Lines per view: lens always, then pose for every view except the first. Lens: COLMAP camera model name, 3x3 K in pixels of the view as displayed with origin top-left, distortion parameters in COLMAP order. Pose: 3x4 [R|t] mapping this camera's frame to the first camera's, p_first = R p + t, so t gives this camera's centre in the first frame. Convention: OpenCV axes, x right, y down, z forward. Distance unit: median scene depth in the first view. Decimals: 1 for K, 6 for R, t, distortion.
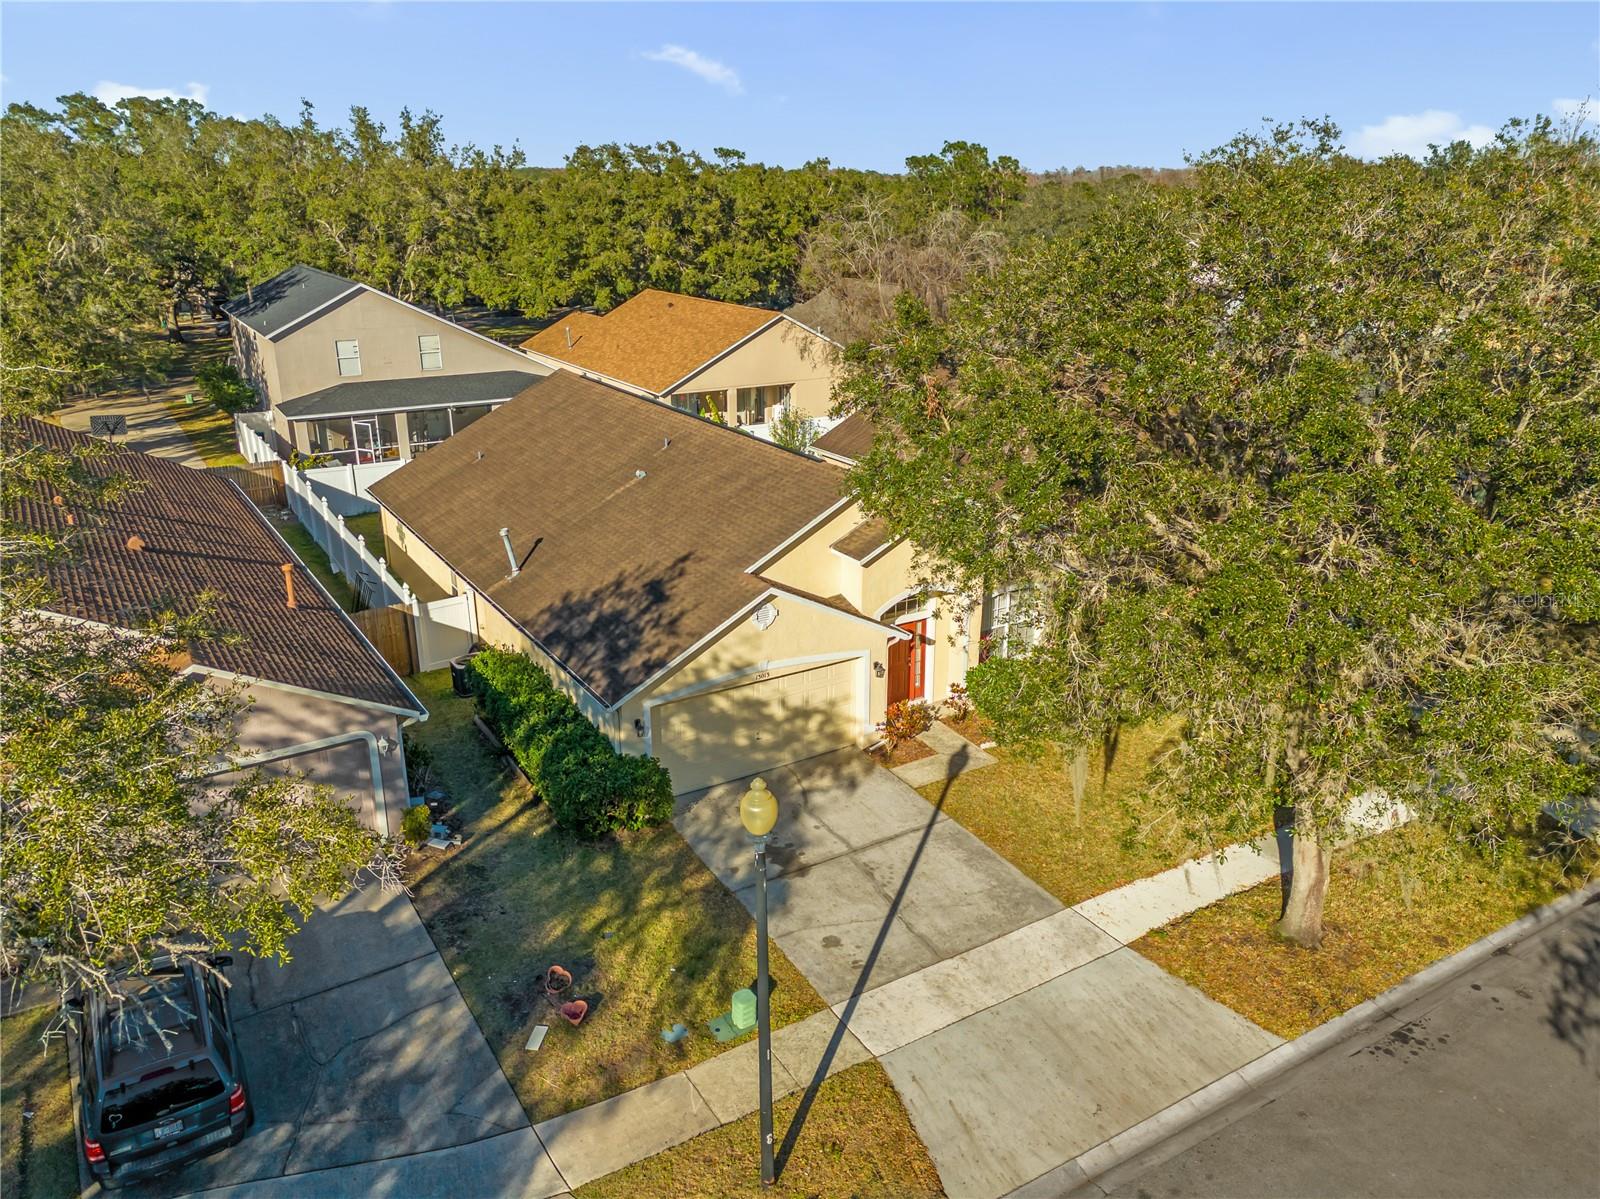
lens RADIAL K [[1158.1, 0, 790.4], [0, 1158.1, 597.0], [0, 0, 1]] dist [0.032598, 0.003815]
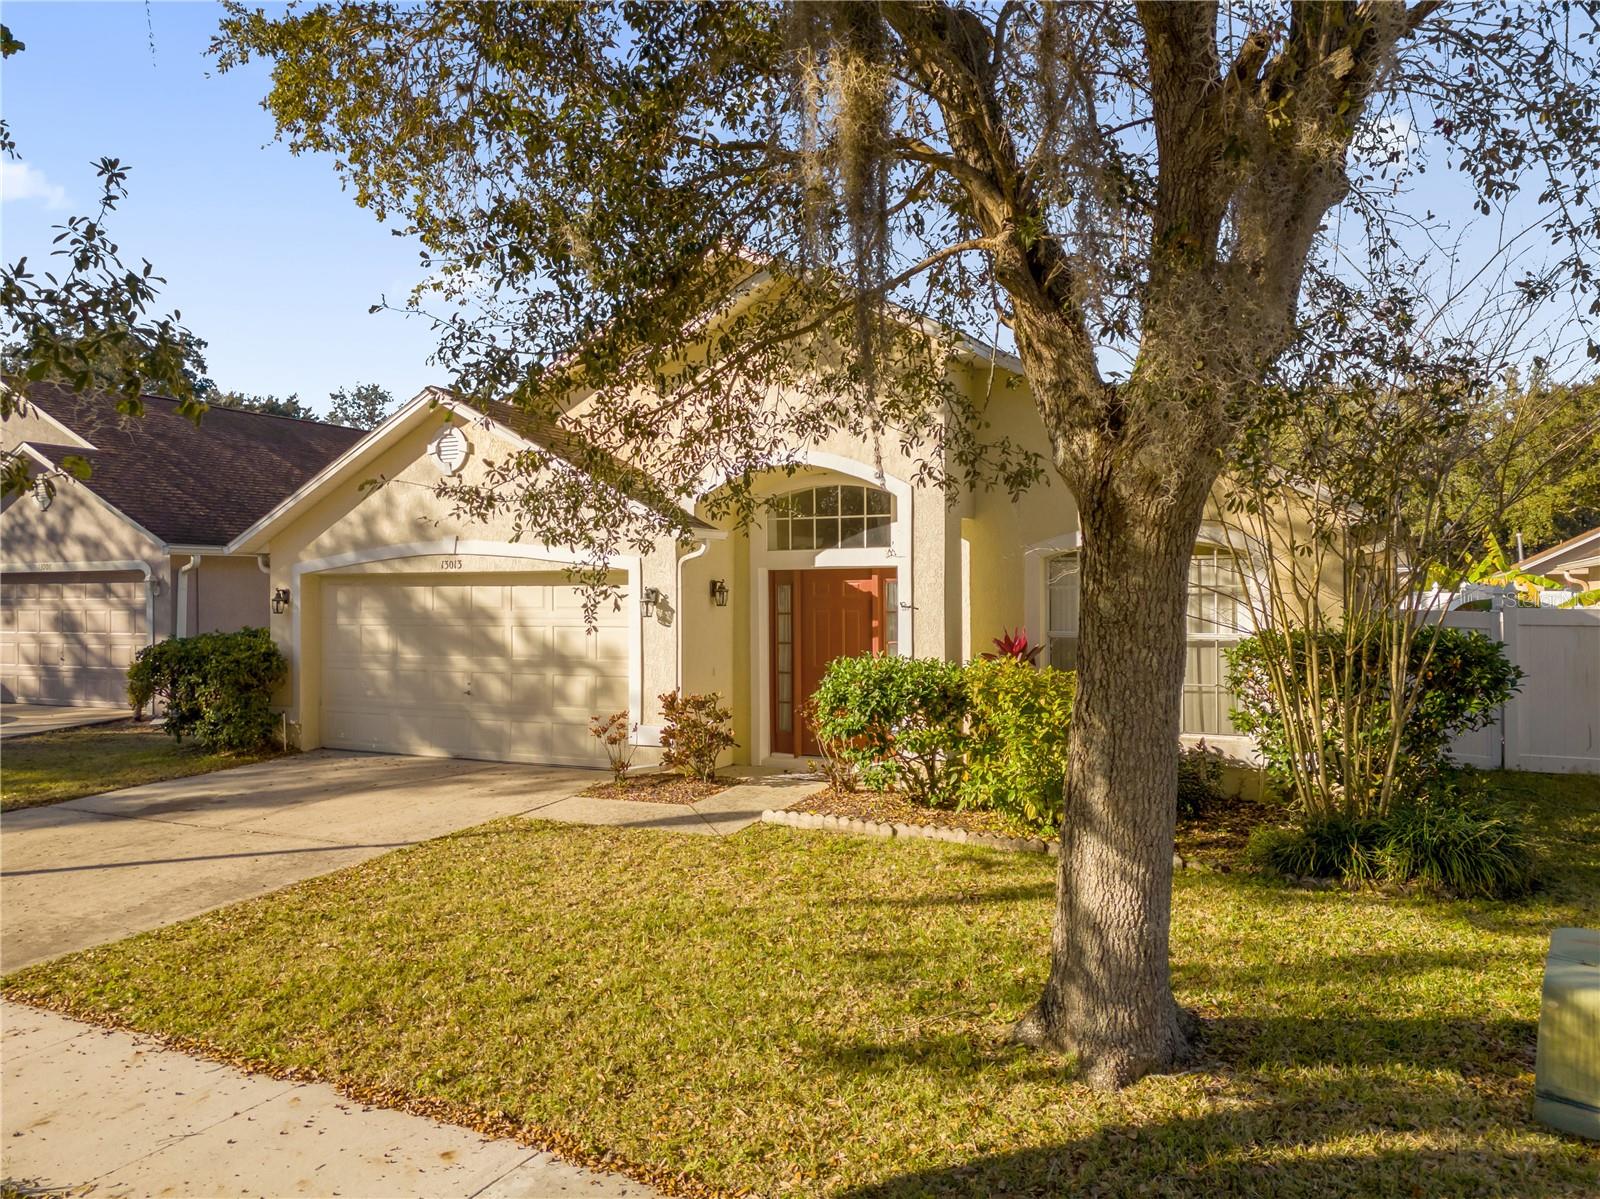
lens RADIAL K [[1158.1, 0, 787.3], [0, 1158.1, 594.8], [0, 0, 1]] dist [0.032598, 0.003815]
pose [[0.521350, 0.006404, -0.853319, 0.552894], [-0.266118, 0.951323, -0.155451, 0.134383], [0.810787, 0.308128, 0.497677, 0.854782]]
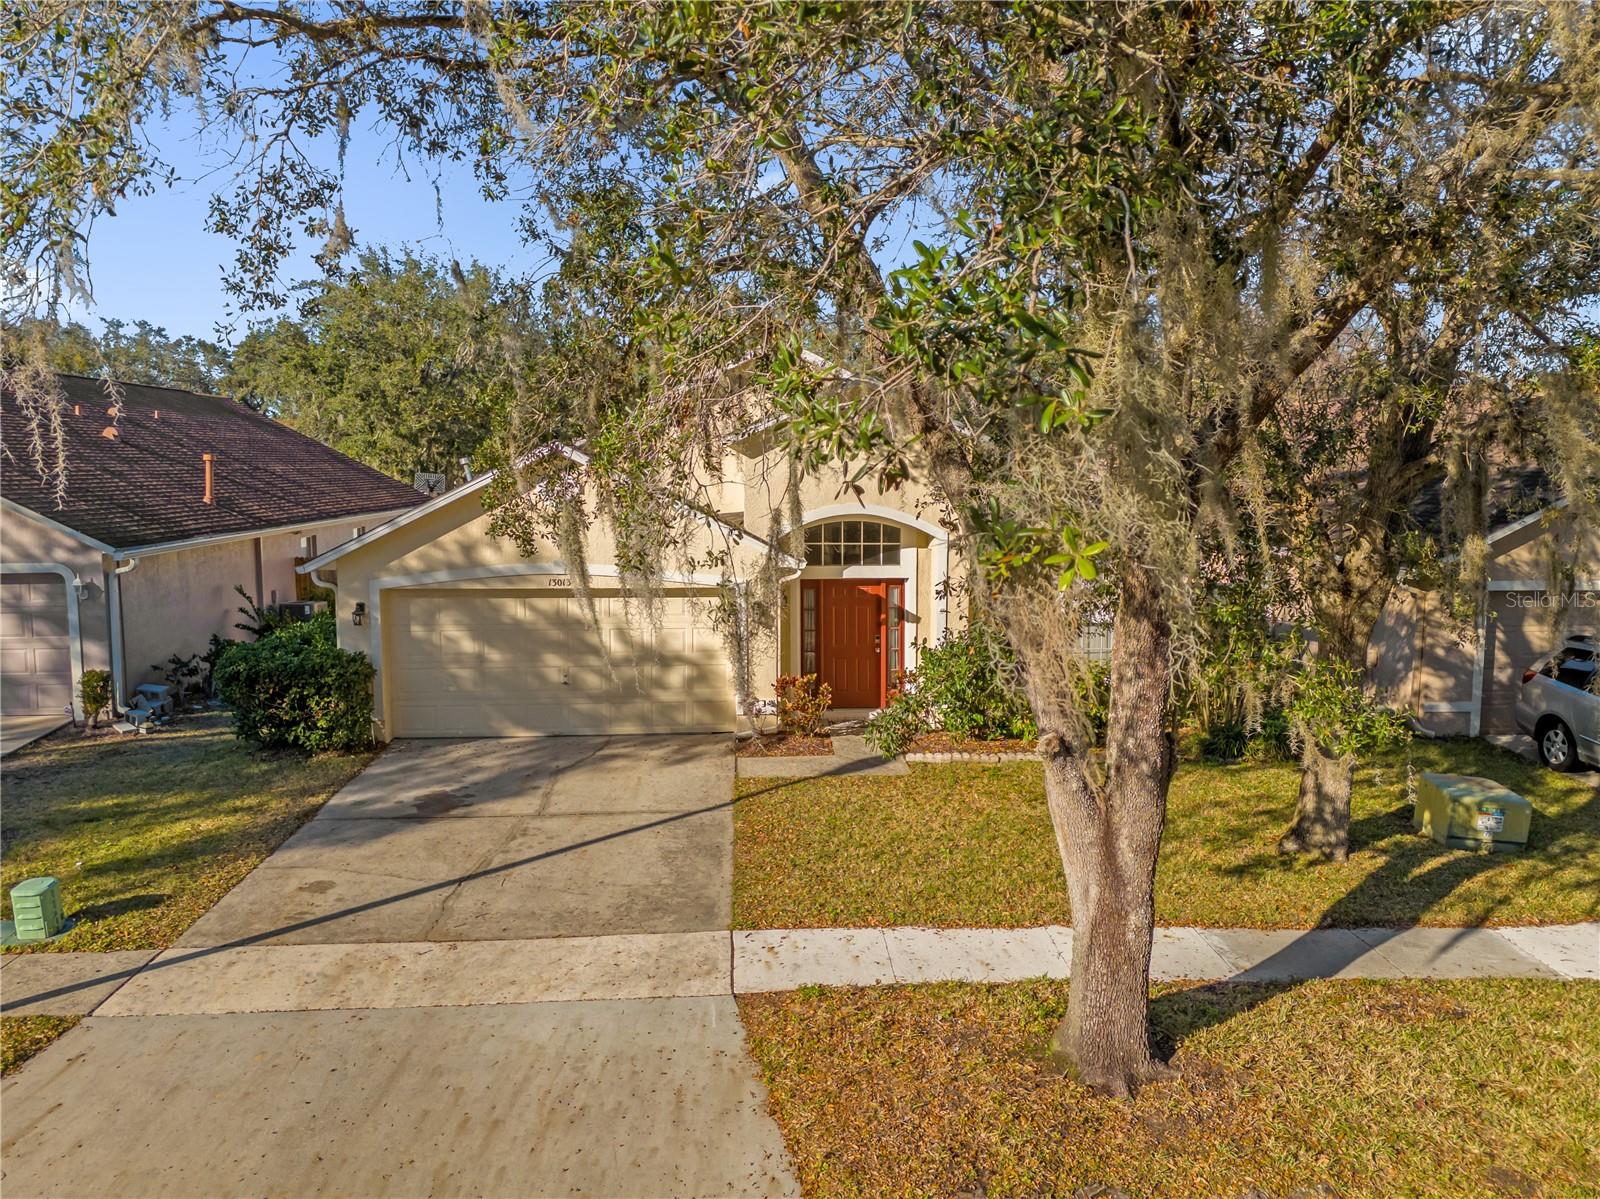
lens RADIAL K [[1158.1, 0, 810.3], [0, 1158.1, 606.8], [0, 0, 1]] dist [0.032598, 0.003815]
pose [[0.872784, 0.057814, -0.484670, 0.447244], [-0.153553, 0.975067, -0.160204, 0.177664], [0.463324, 0.214246, 0.859901, 0.468418]]
